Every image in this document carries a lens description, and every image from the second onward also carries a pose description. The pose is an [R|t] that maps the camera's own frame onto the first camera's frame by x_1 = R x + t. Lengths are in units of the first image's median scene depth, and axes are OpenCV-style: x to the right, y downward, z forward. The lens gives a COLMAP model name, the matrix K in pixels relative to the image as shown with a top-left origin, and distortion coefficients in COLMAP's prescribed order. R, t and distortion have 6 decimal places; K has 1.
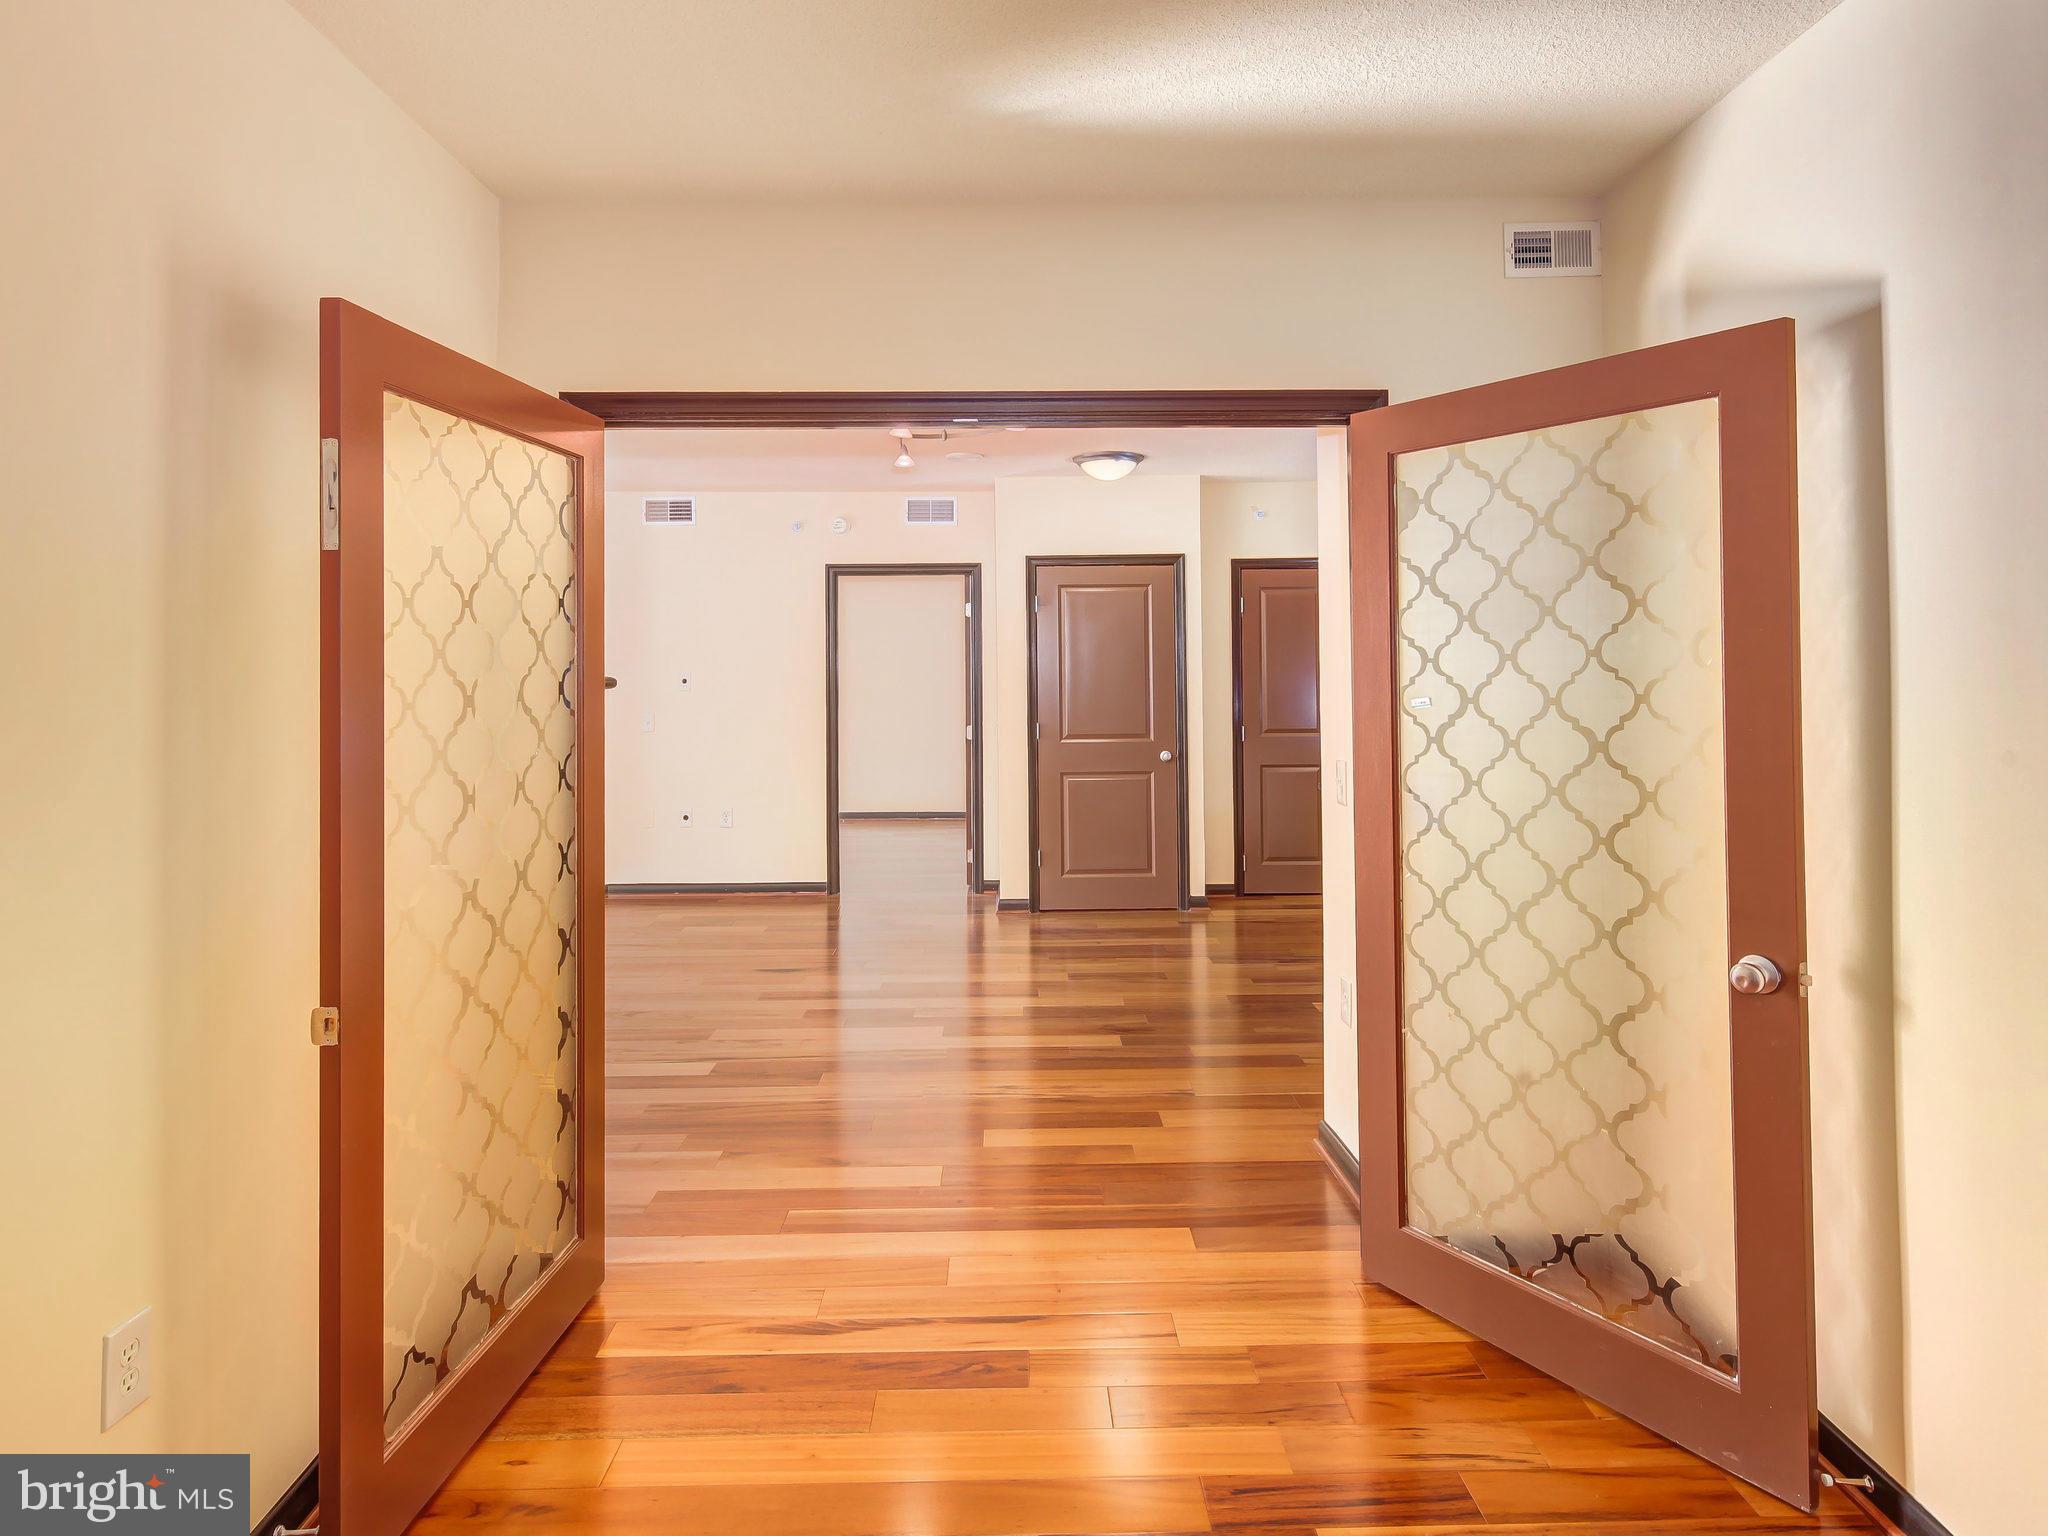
lens RADIAL K [[1133.0, 0, 1045.1], [0, 1133.0, 638.9], [0, 0, 1]] dist [0.005963, -0.004671]
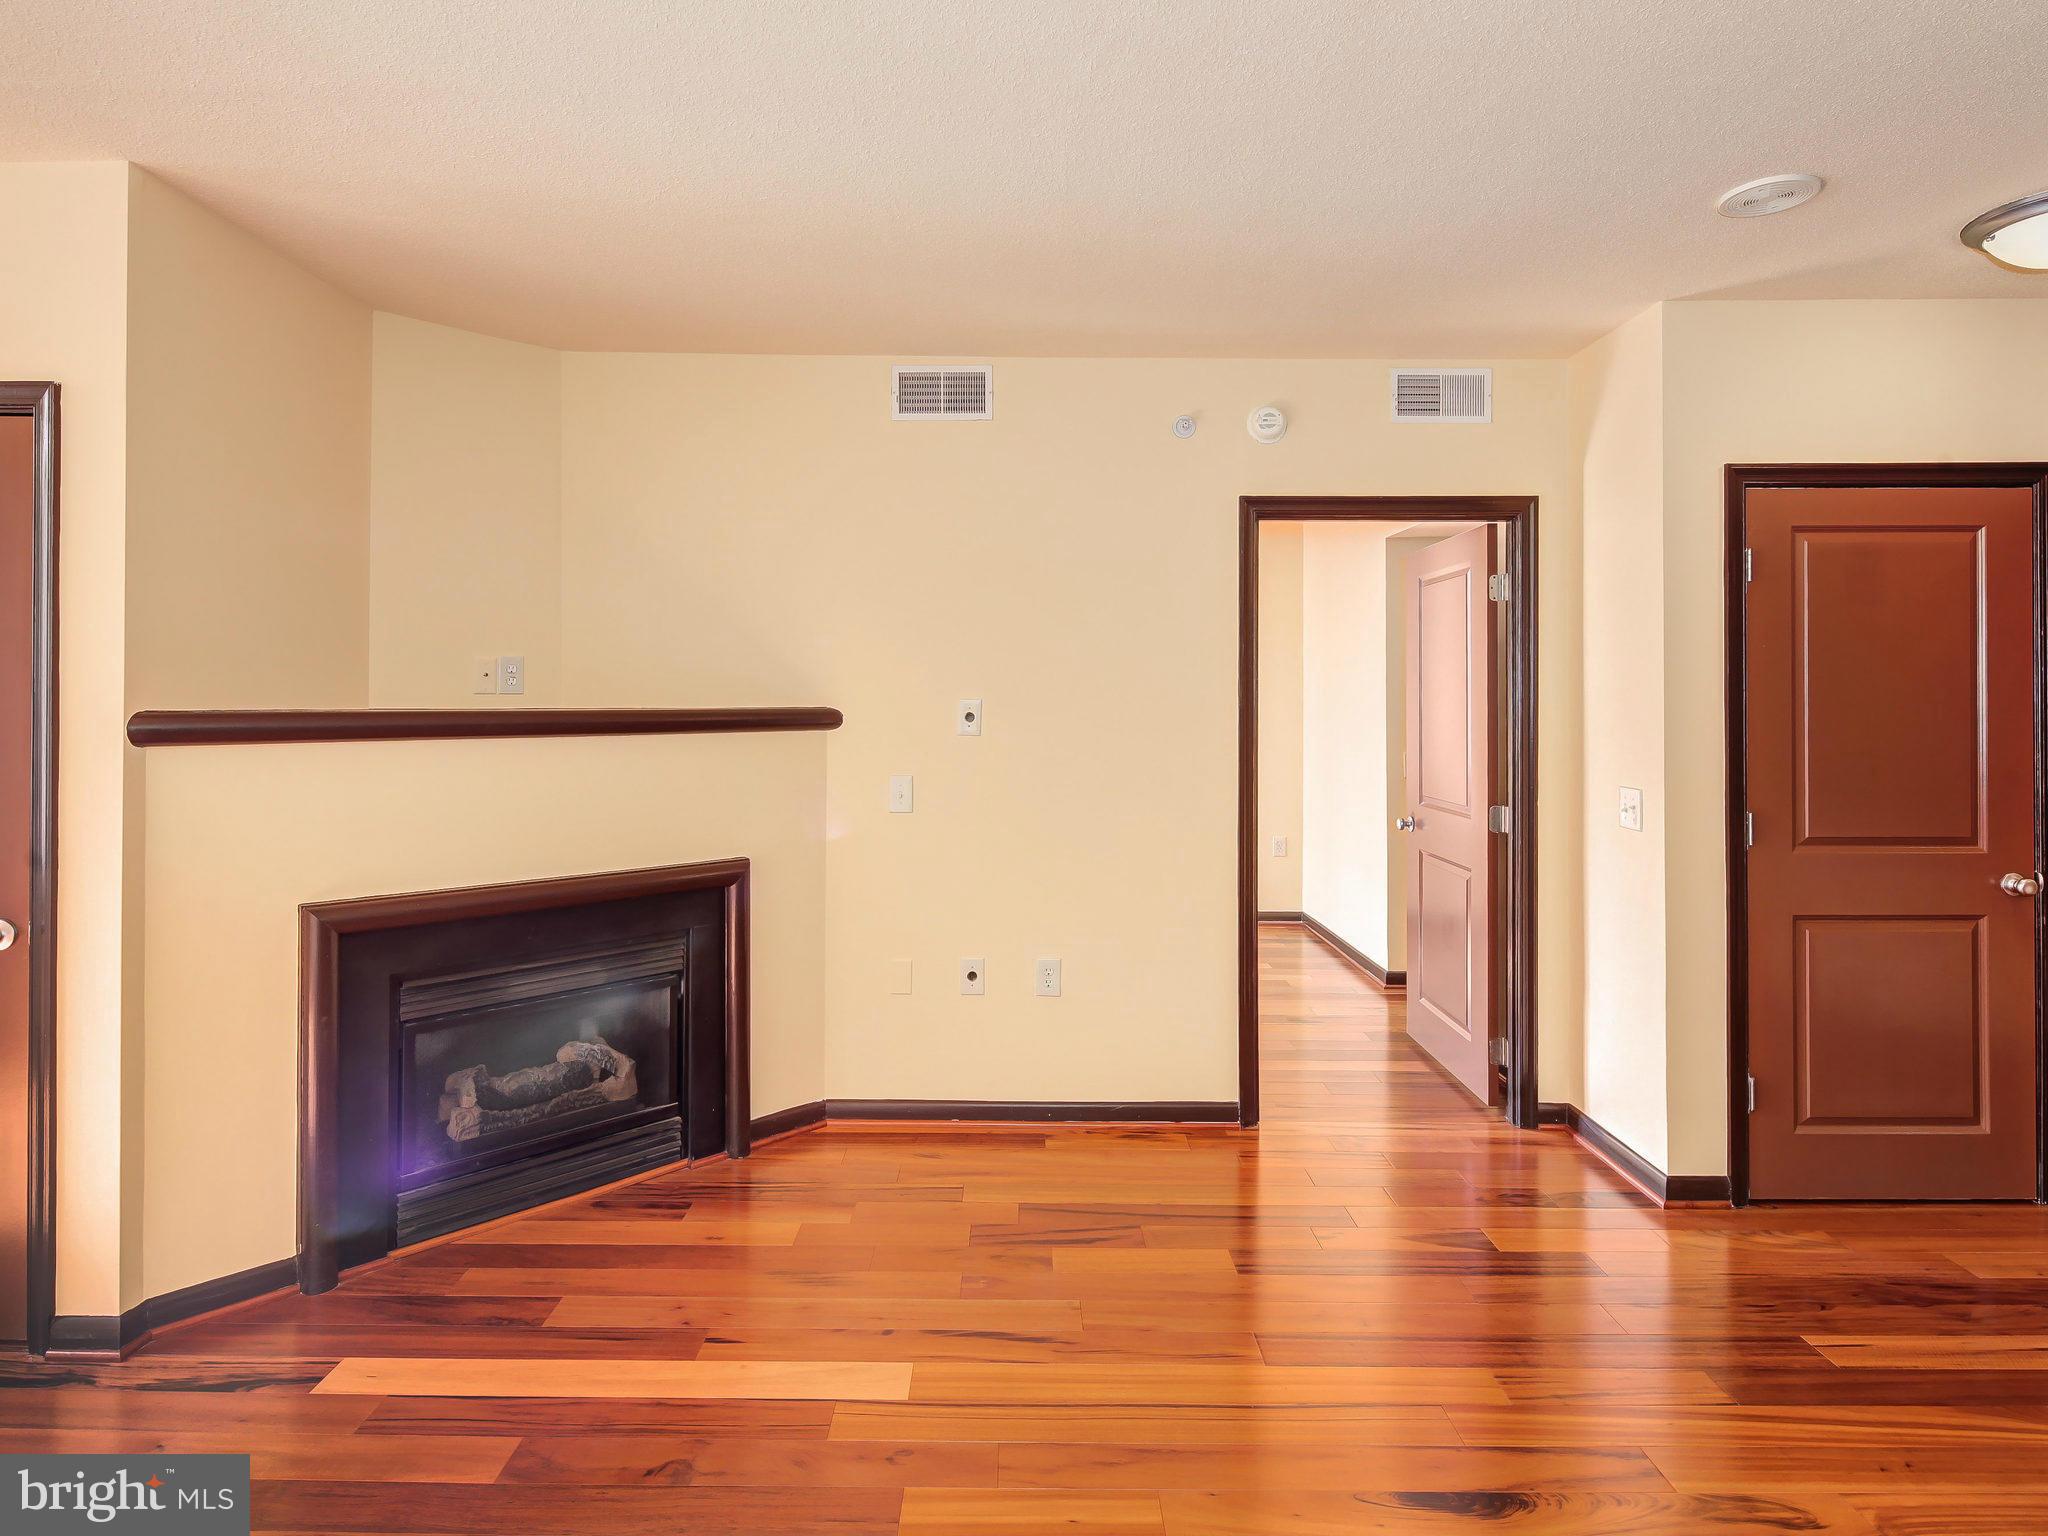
lens RADIAL K [[1133.0, 0, 996.7], [0, 1133.0, 695.9], [0, 0, 1]] dist [0.005963, -0.004671]
pose [[0.998955, 0.005099, -0.045415, -0.296246], [-0.004215, 0.999800, 0.019535, 0.017232], [0.045506, -0.019323, 0.998777, 0.498152]]
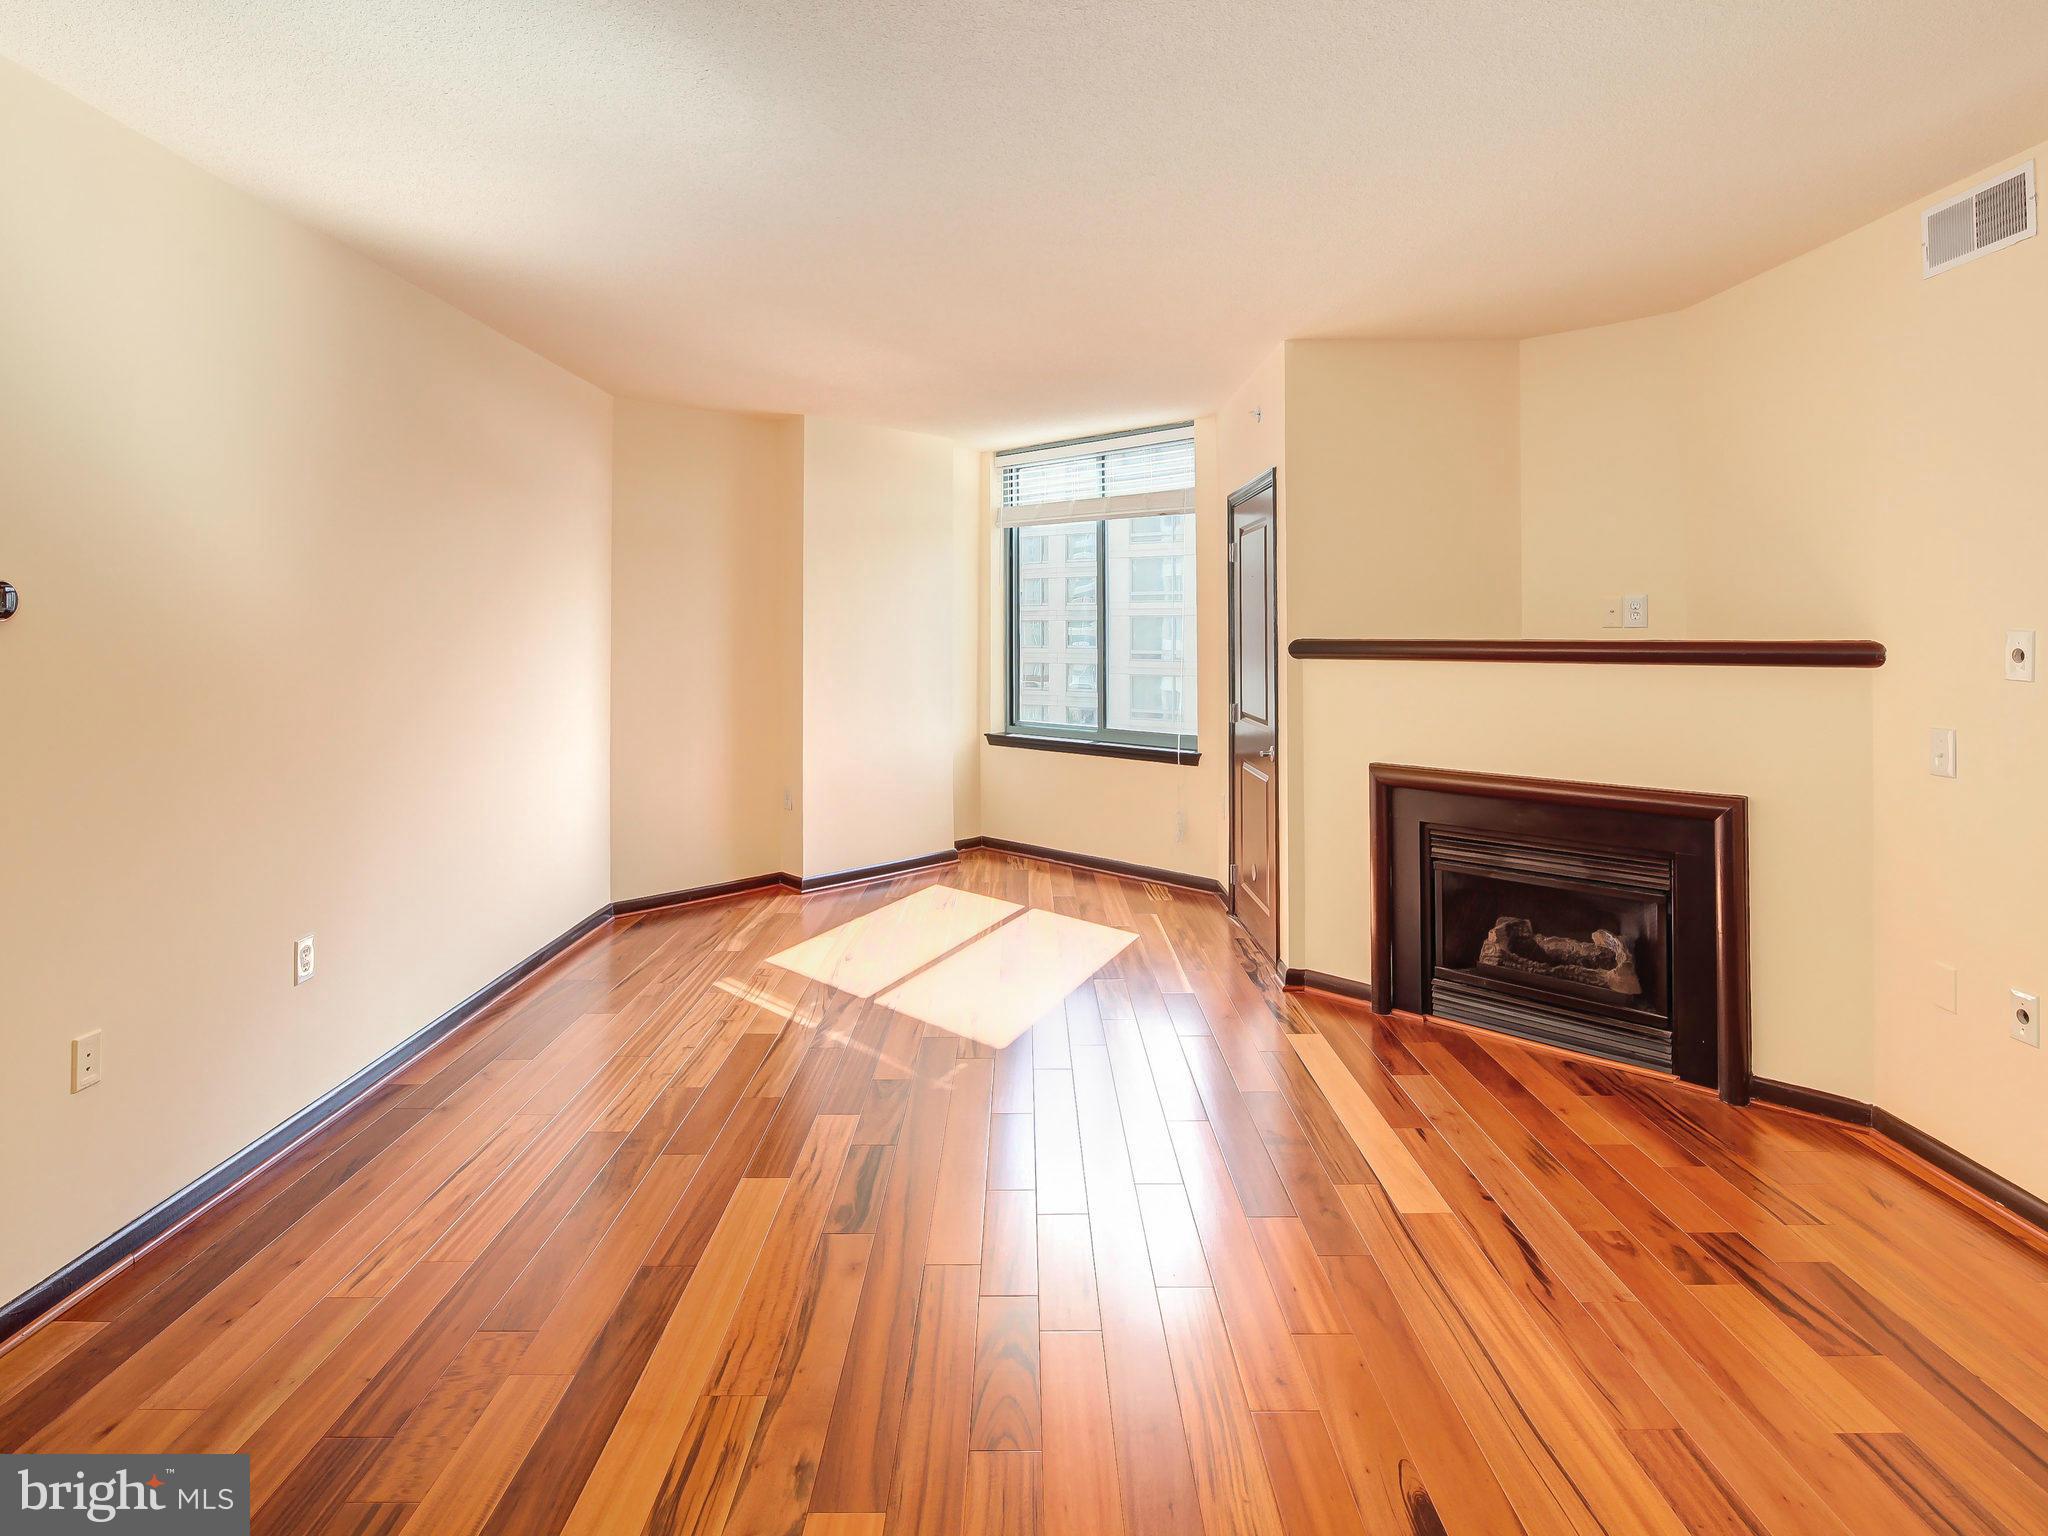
lens RADIAL K [[1133.0, 0, 1026.4], [0, 1133.0, 613.5], [0, 0, 1]] dist [0.005963, -0.004671]
pose [[-0.031344, -0.012838, -0.999426, 0.079051], [0.024739, 0.999601, -0.013616, 0.020770], [0.999202, -0.025152, -0.031014, 0.715912]]
